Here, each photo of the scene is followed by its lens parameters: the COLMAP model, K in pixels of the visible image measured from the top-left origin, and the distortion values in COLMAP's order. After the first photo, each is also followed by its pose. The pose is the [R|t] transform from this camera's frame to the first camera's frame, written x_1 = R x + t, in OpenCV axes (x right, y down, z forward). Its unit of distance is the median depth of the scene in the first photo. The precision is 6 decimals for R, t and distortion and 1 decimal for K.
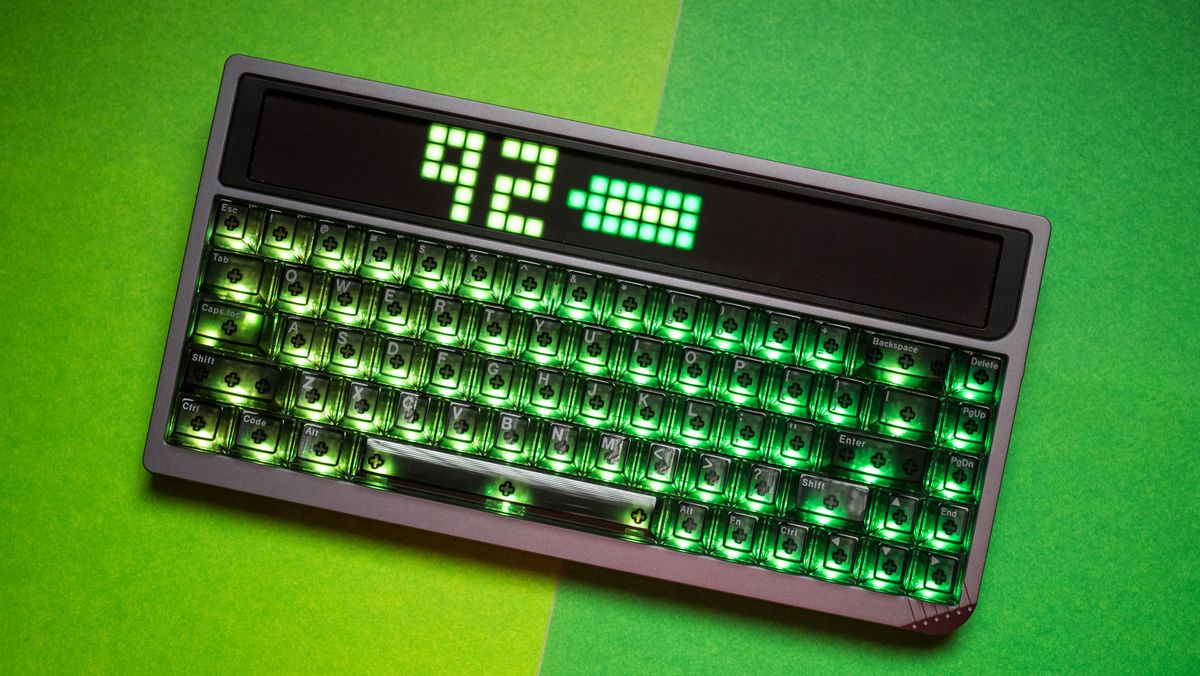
lens RADIAL K [[1759.3, 0, 598.2], [0, 1759.3, 326.4], [0, 0, 1]] dist [-0.100620, 0.000000]
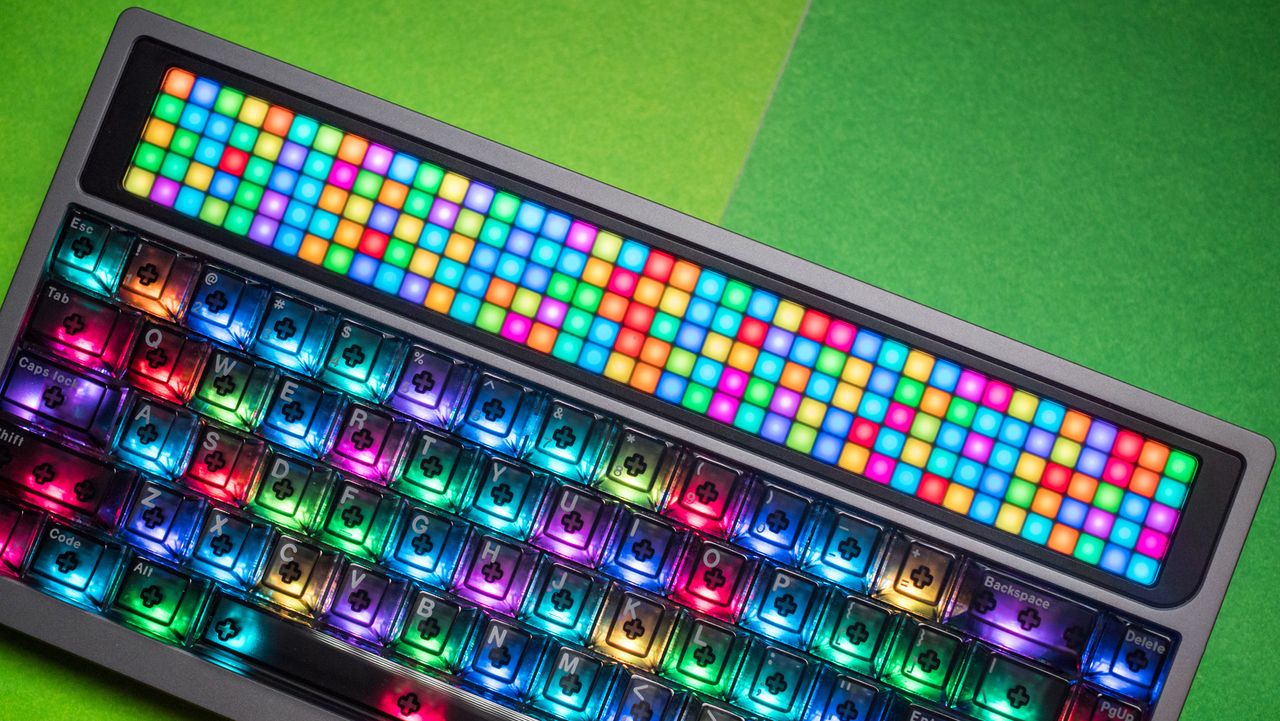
lens RADIAL K [[1876.6, 0, 643.8], [0, 1876.6, 354.2], [0, 0, 1]] dist [-0.100620, 0.000000]
pose [[0.985366, 0.167160, -0.033344, 0.036742], [-0.168157, 0.985311, -0.029758, -0.032200], [0.027880, 0.034930, 0.999001, 0.274111]]
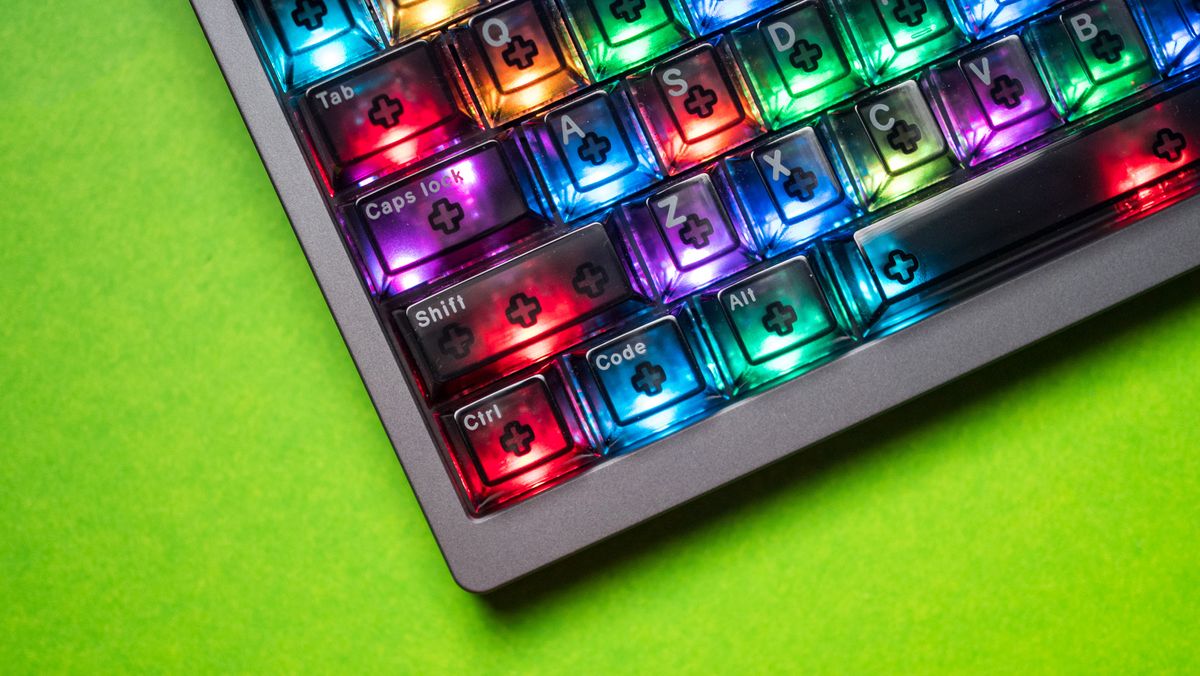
lens RADIAL K [[1759.3, 0, 566.1], [0, 1759.3, 350.2], [0, 0, 1]] dist [-0.100620, 0.000000]
pose [[0.810098, -0.585255, 0.034896, -0.214926], [0.578163, 0.807324, 0.118136, -0.006543], [-0.097312, -0.075526, 0.992384, 0.550850]]
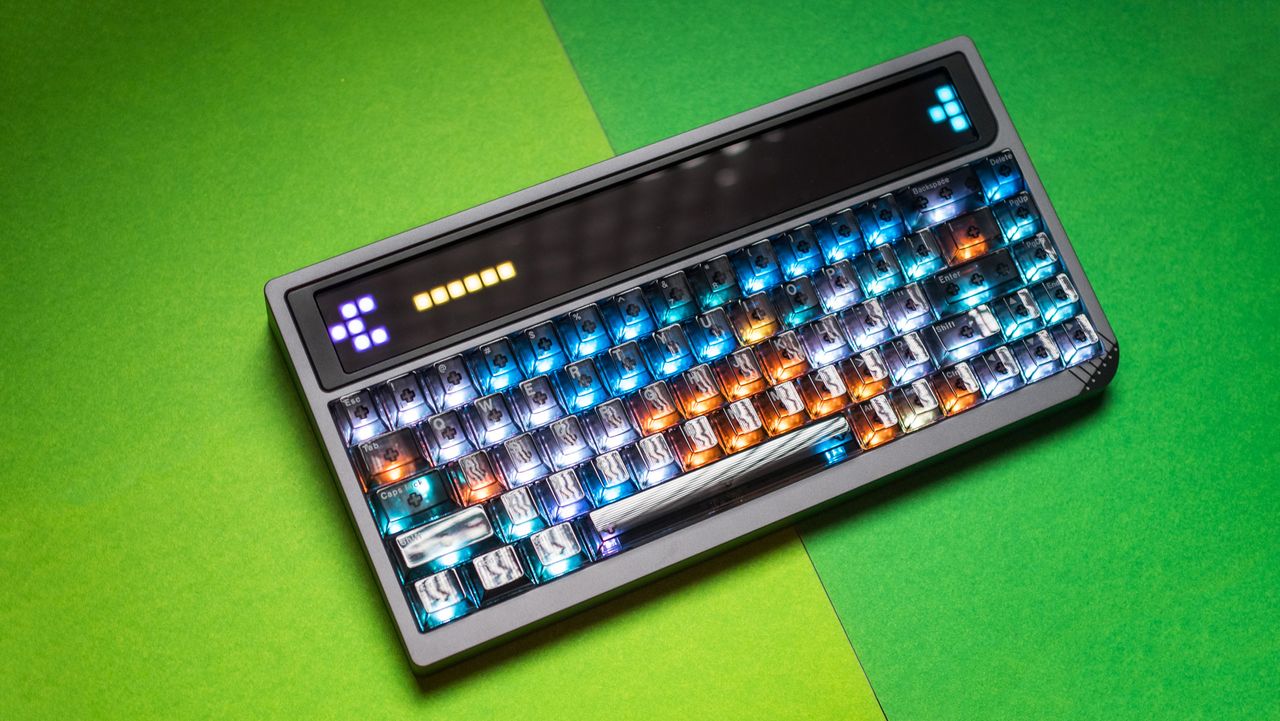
lens RADIAL K [[1876.6, 0, 656.2], [0, 1876.6, 374.9], [0, 0, 1]] dist [-0.100620, 0.000000]
pose [[0.805879, -0.521213, 0.280884, -0.354707], [0.562730, 0.821767, -0.089634, 0.113714], [-0.184103, 0.230296, 0.955547, -0.075350]]
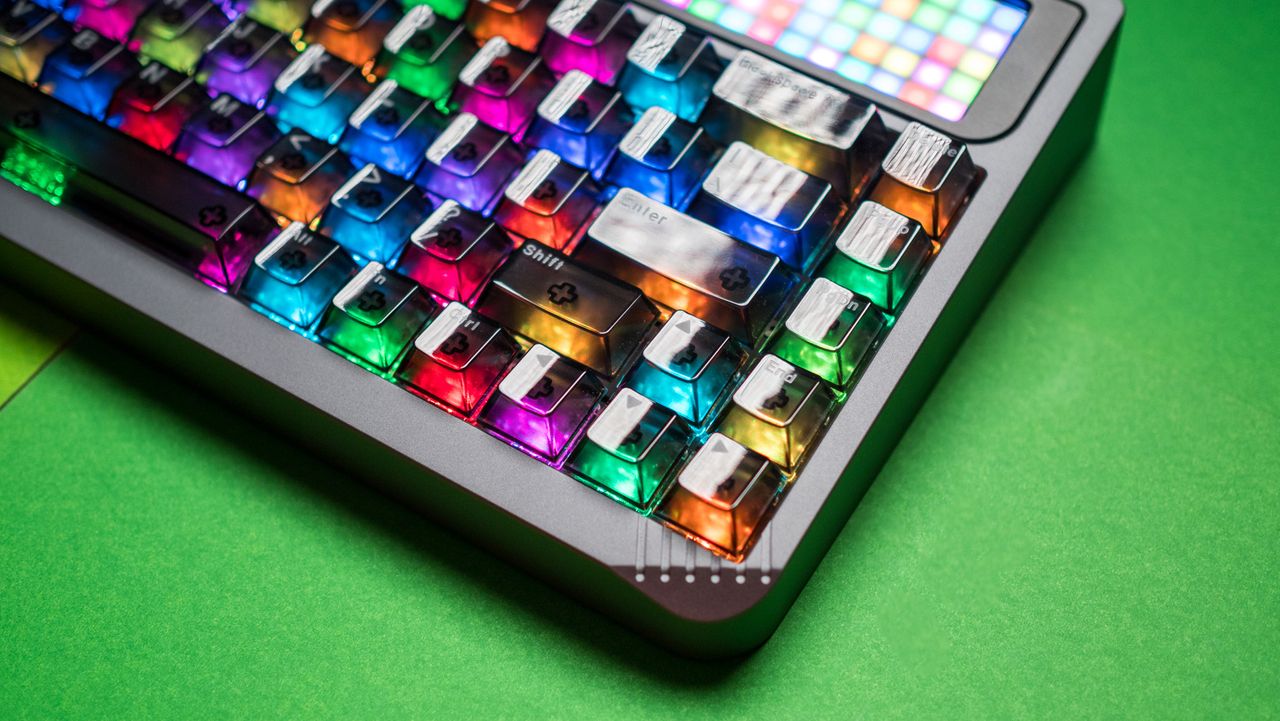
lens RADIAL K [[1876.6, 0, 634.8], [0, 1876.6, 357.1], [0, 0, 1]] dist [-0.100620, 0.000000]
pose [[0.937997, 0.265301, -0.223109, 0.267326], [-0.339889, 0.830341, -0.441599, 0.333921], [0.068100, 0.490050, 0.869030, 0.522884]]
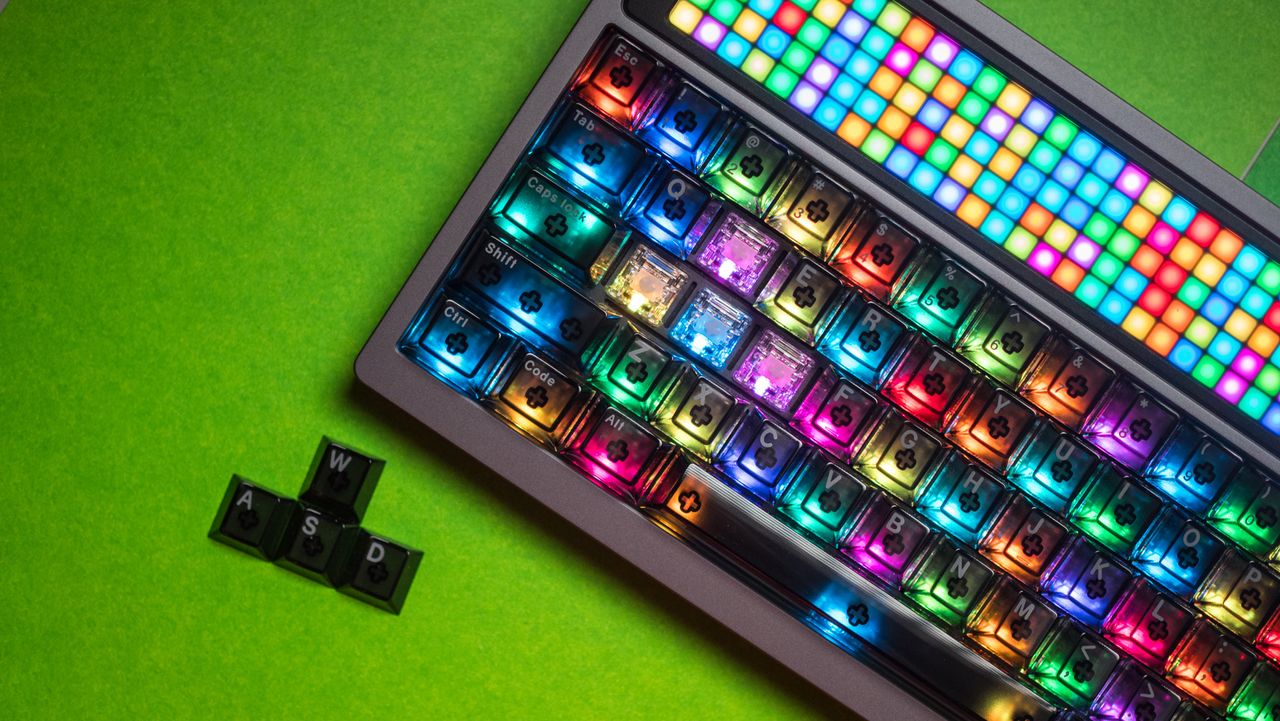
lens RADIAL K [[1768.5, 0, 608.6], [0, 1768.5, 379.7], [0, 0, 1]] dist [-0.135575, 0.000000]
pose [[0.925130, 0.379596, -0.006369, -0.162187], [-0.375619, 0.917619, 0.129947, -0.038141], [0.055172, -0.117826, 0.991500, 0.336386]]
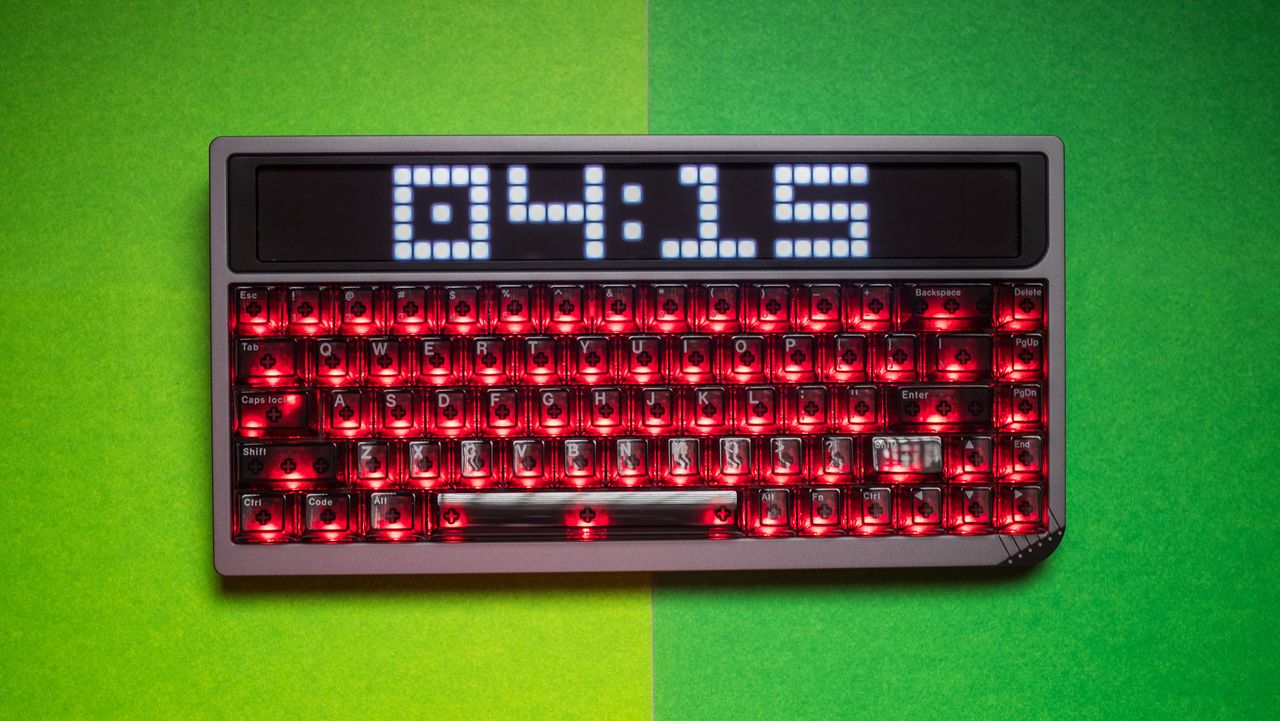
lens RADIAL K [[1876.6, 0, 639.4], [0, 1876.6, 363.7], [0, 0, 1]] dist [-0.100620, 0.000000]
pose [[0.975913, -0.208043, 0.065660, -0.072355], [0.204860, 0.977407, 0.052039, -0.038341], [-0.075003, -0.037335, 0.996484, -0.049933]]
